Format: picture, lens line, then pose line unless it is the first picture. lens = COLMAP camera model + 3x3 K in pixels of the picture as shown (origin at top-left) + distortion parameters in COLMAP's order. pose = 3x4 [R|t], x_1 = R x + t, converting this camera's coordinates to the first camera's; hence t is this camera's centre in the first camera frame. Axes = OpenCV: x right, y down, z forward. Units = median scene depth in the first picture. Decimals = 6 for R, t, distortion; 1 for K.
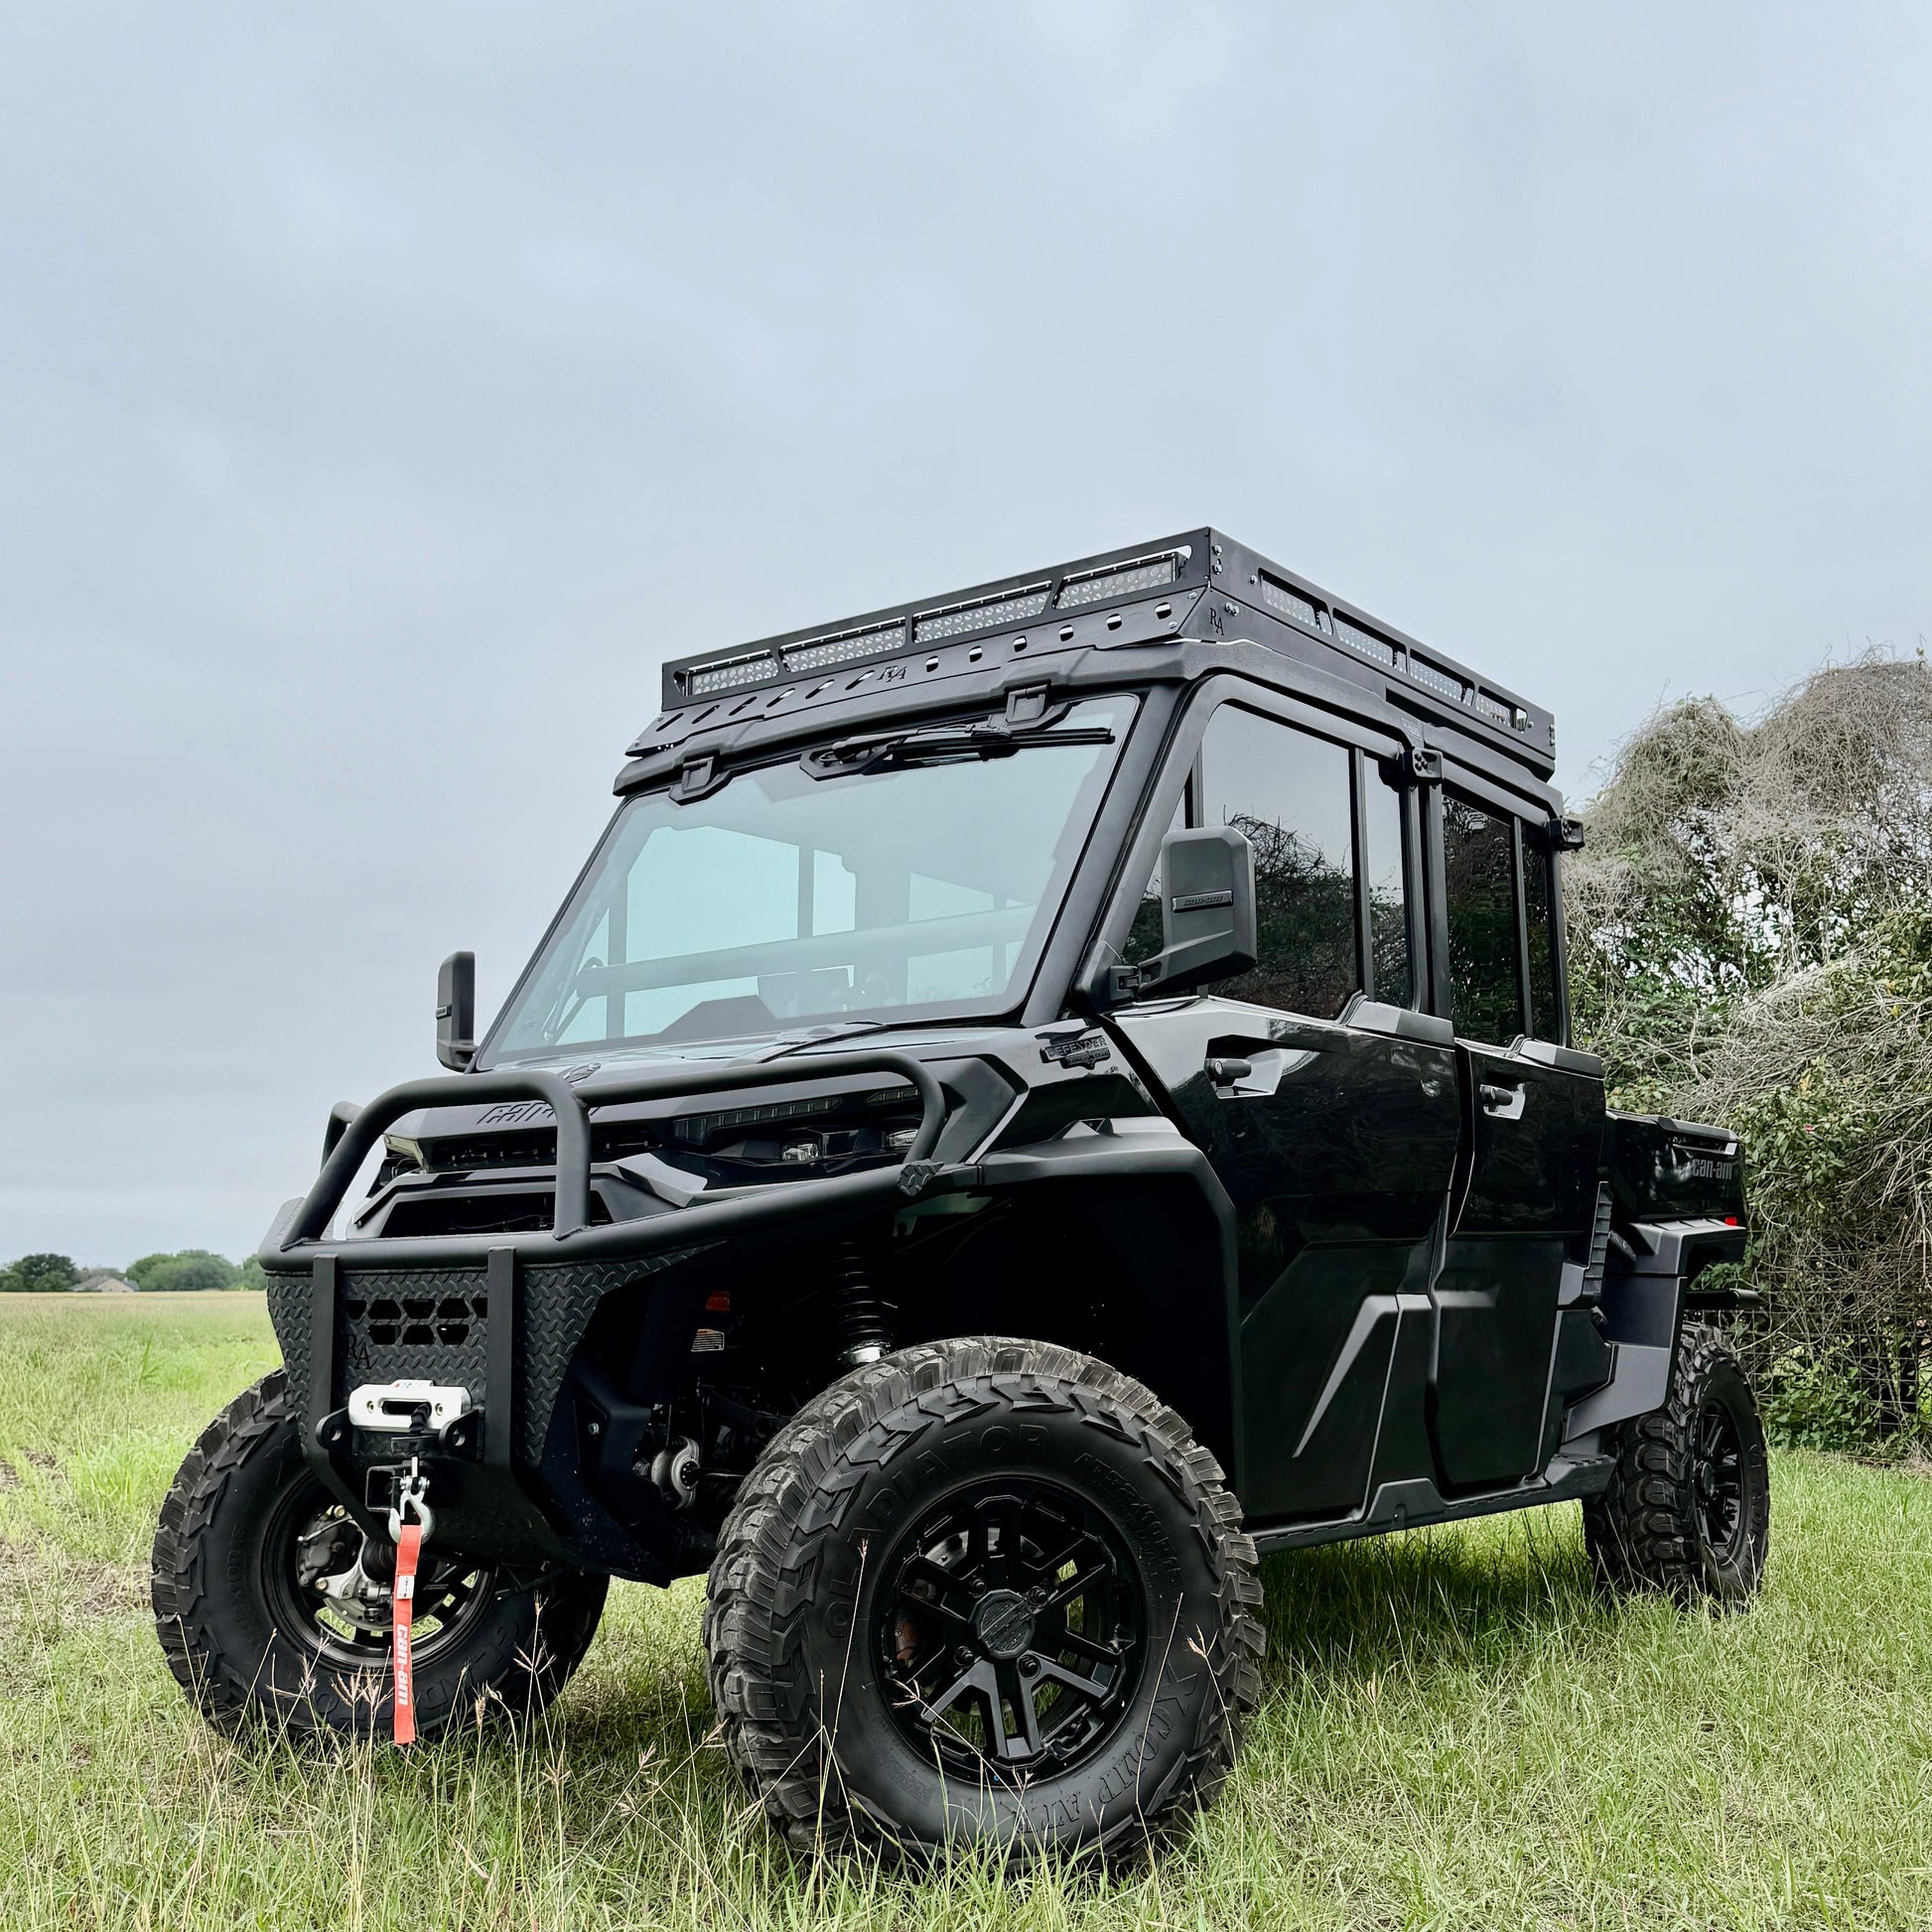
lens RADIAL K [[2242.6, 0, 966.0], [0, 2242.6, 966.0], [0, 0, 1]] dist [0.001769, 0.010363]
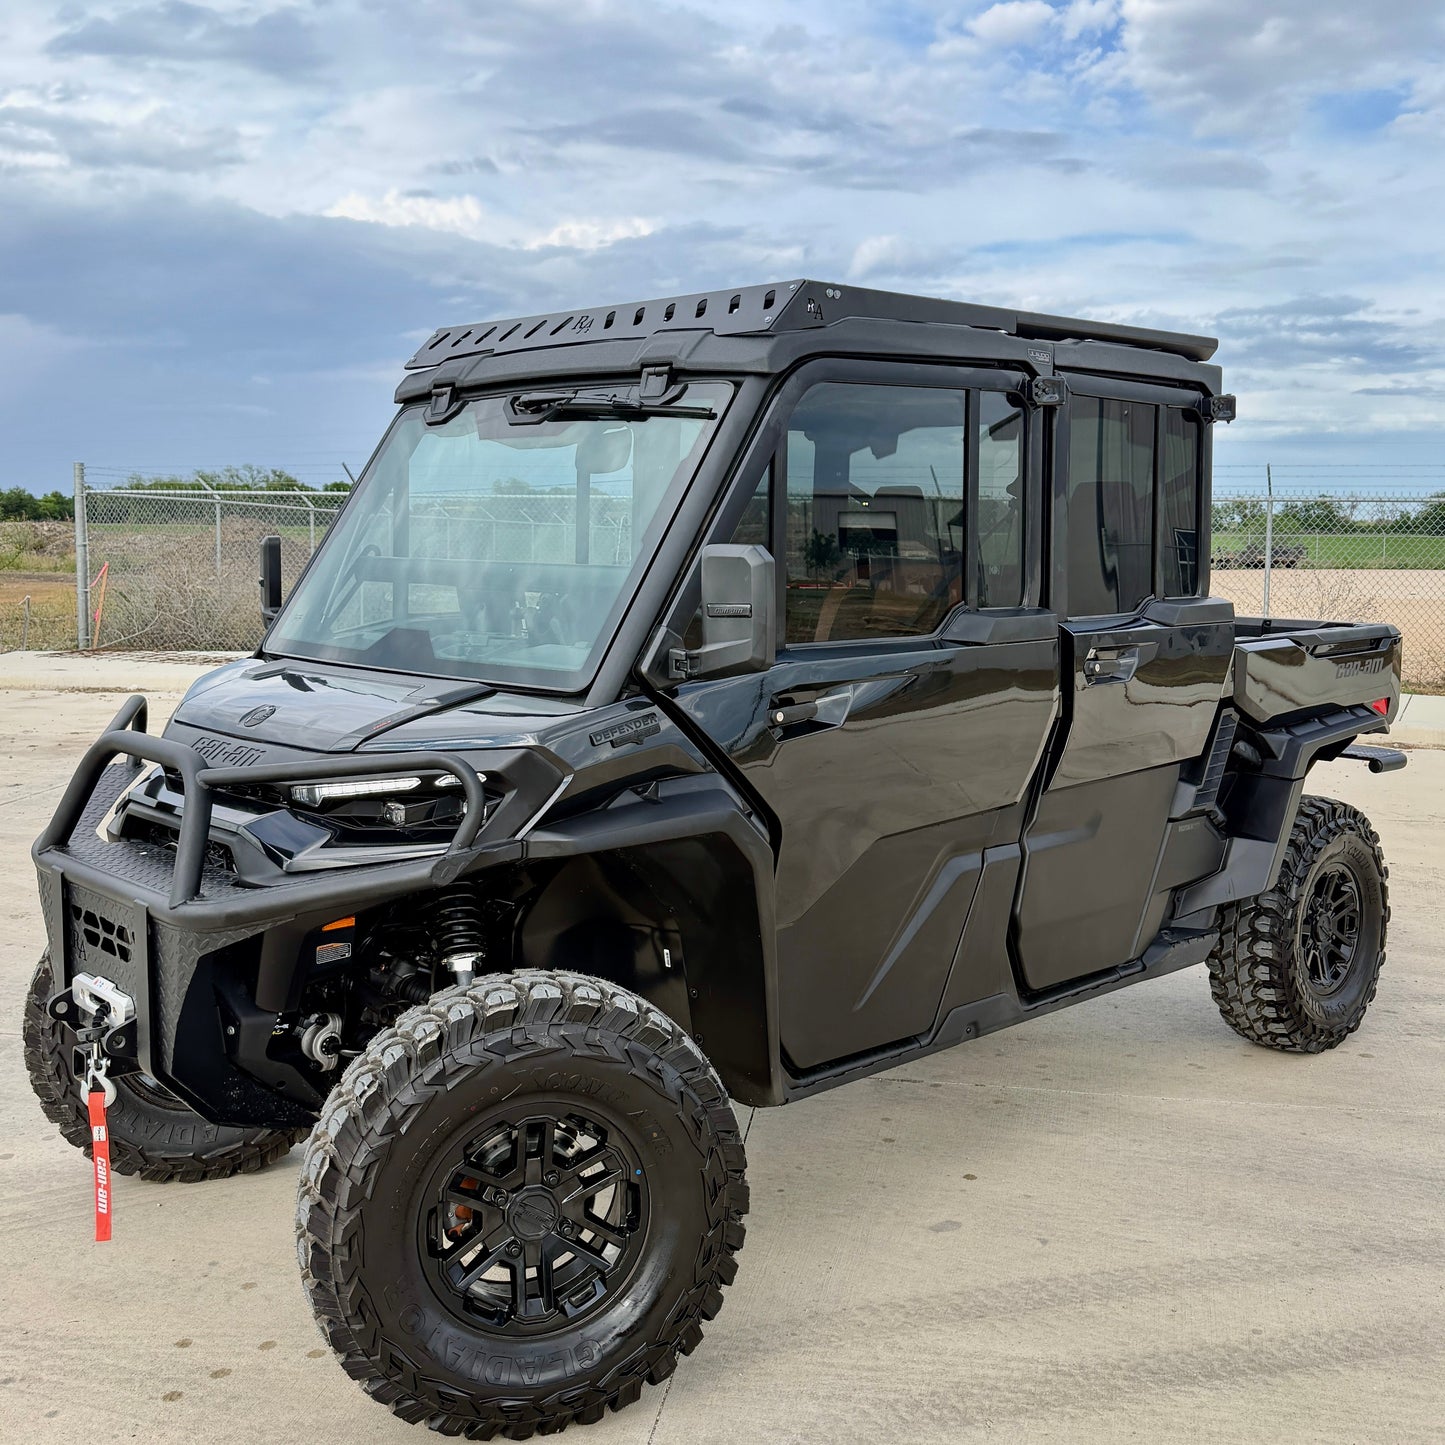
lens RADIAL K [[1653.3, 0, 724.8], [0, 1653.3, 603.2], [0, 0, 1]] dist [0.011925, 0.005172]
pose [[0.986129, 0.024324, -0.164187, 0.238385], [0.008705, 0.980262, 0.197509, -0.198320], [0.165750, -0.196199, 0.966454, 0.162484]]
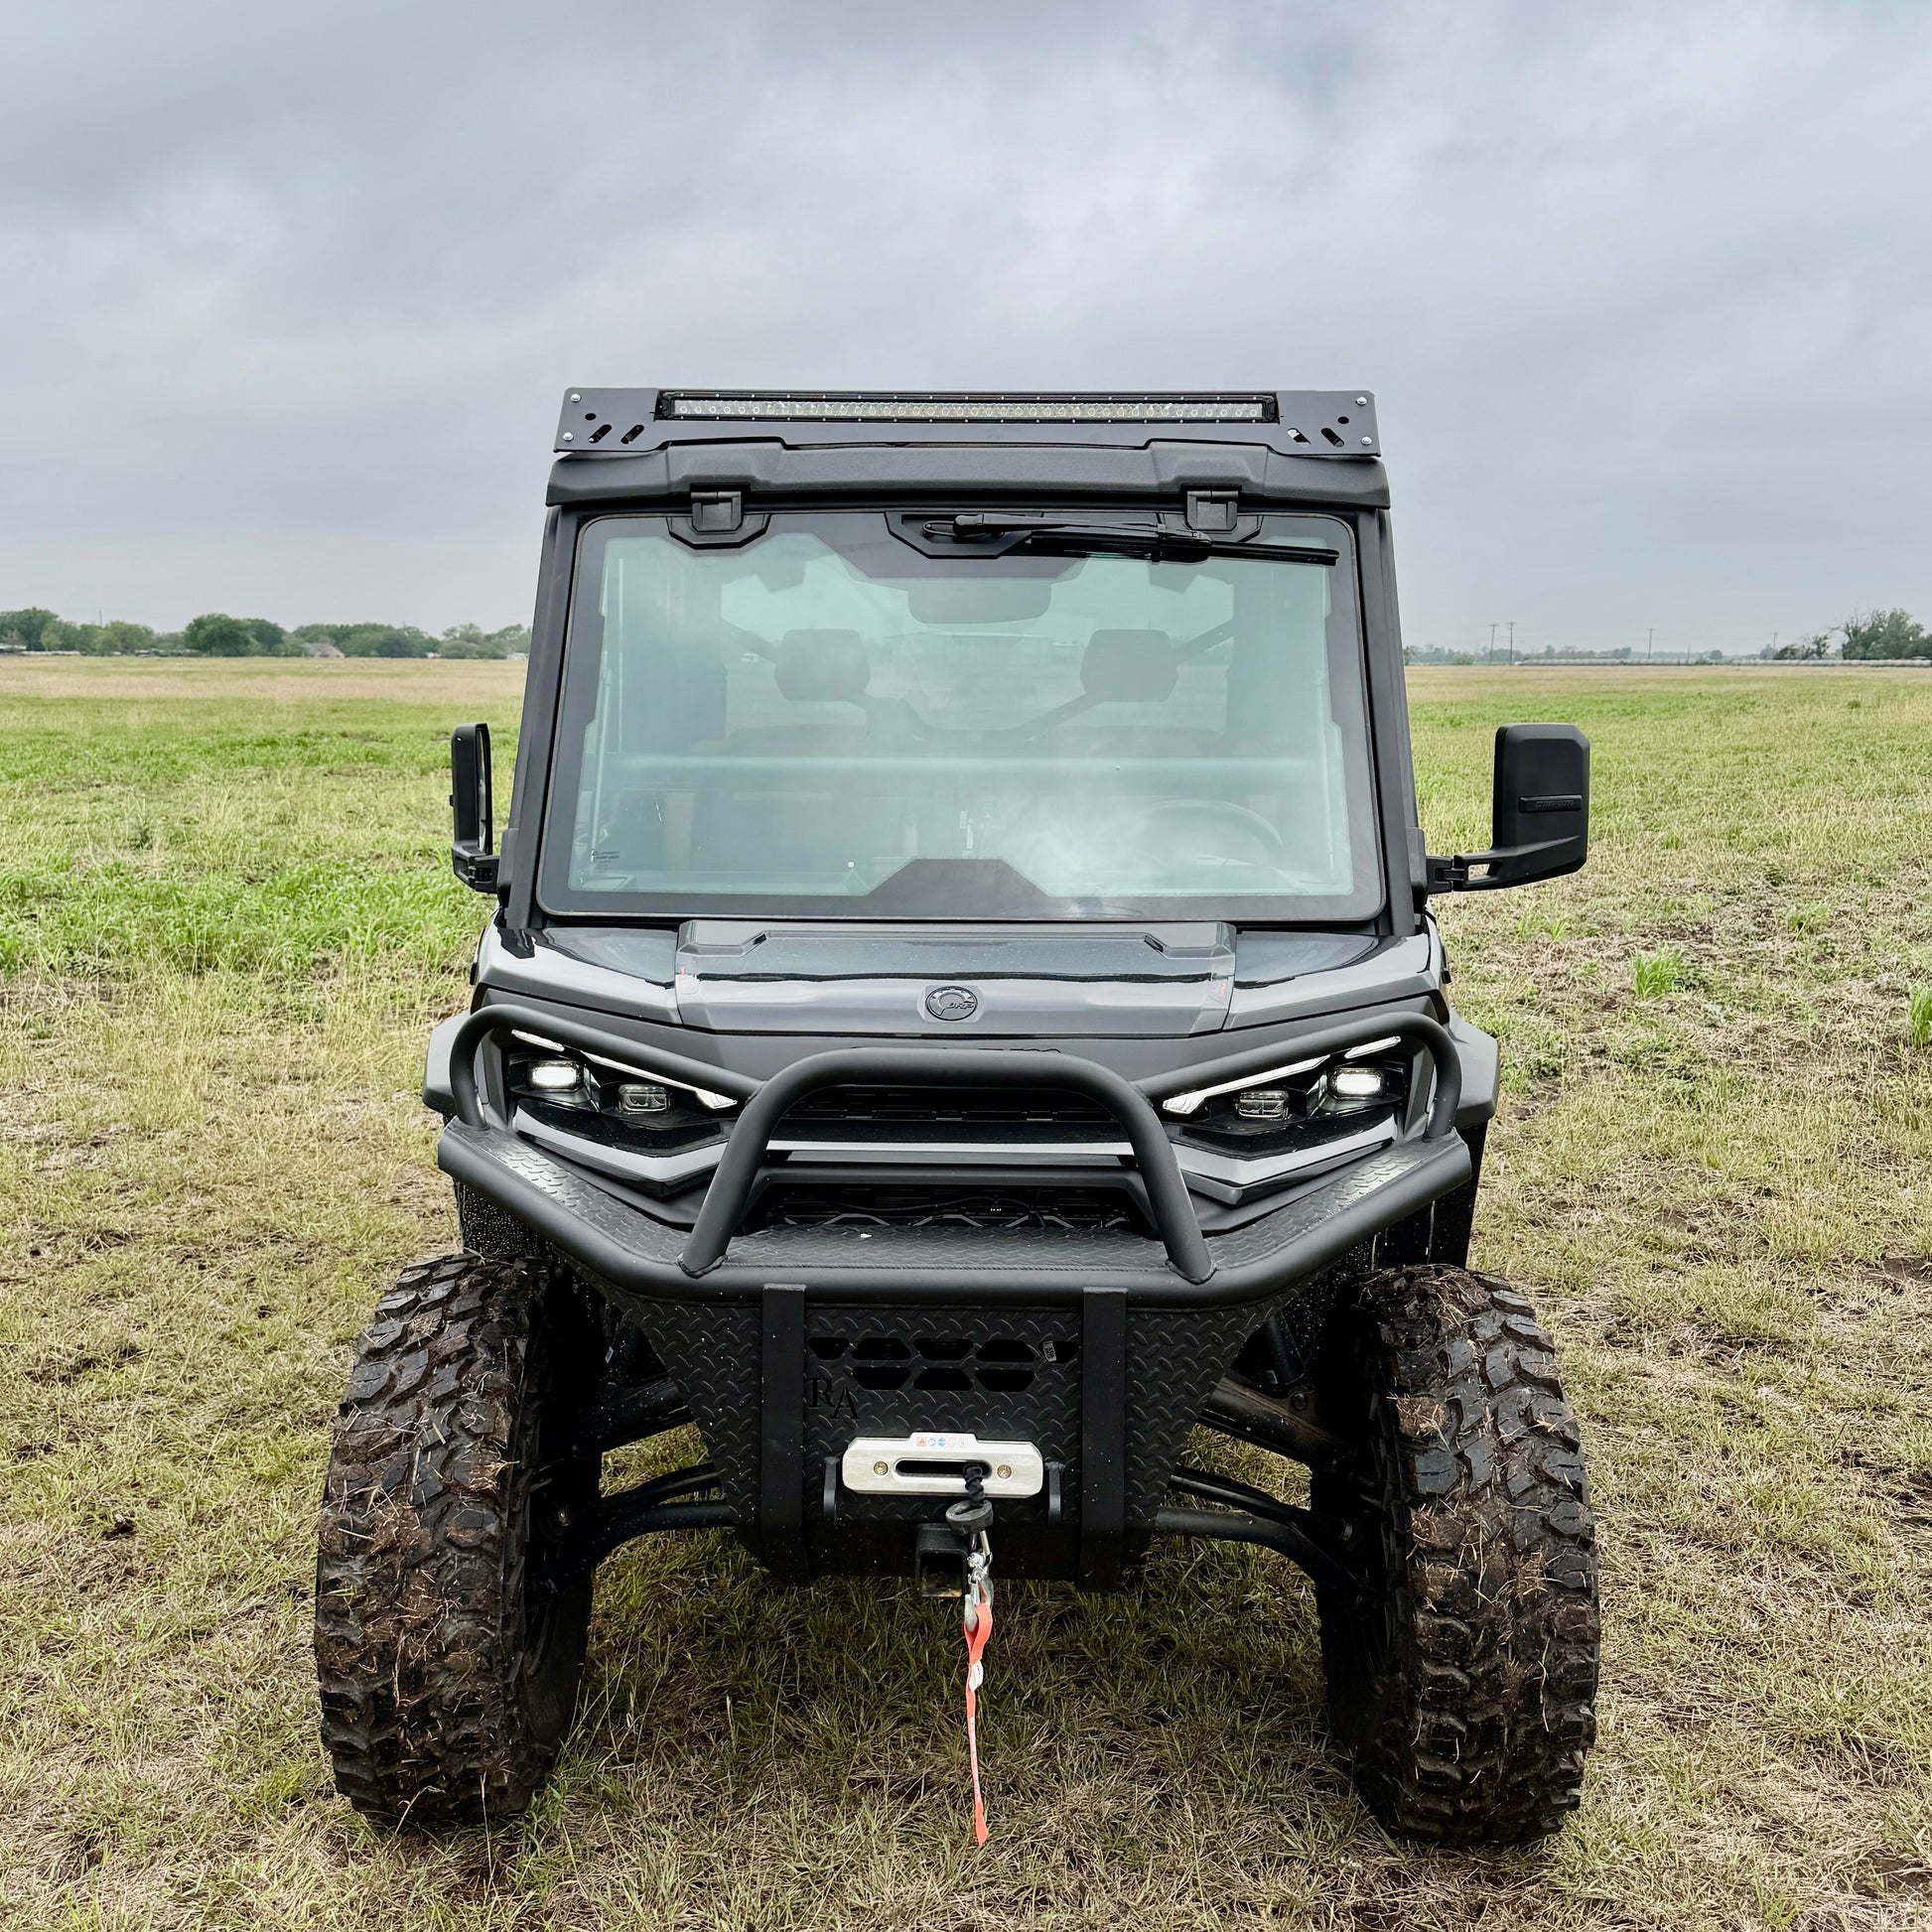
lens RADIAL K [[2242.6, 0, 966.0], [0, 2242.6, 966.0], [0, 0, 1]] dist [0.001769, 0.010363]
pose [[0.815679, -0.062679, 0.575099, -0.652387], [-0.100574, 0.963611, 0.247668, -0.174176], [-0.569695, -0.259858, 0.779693, 0.362795]]
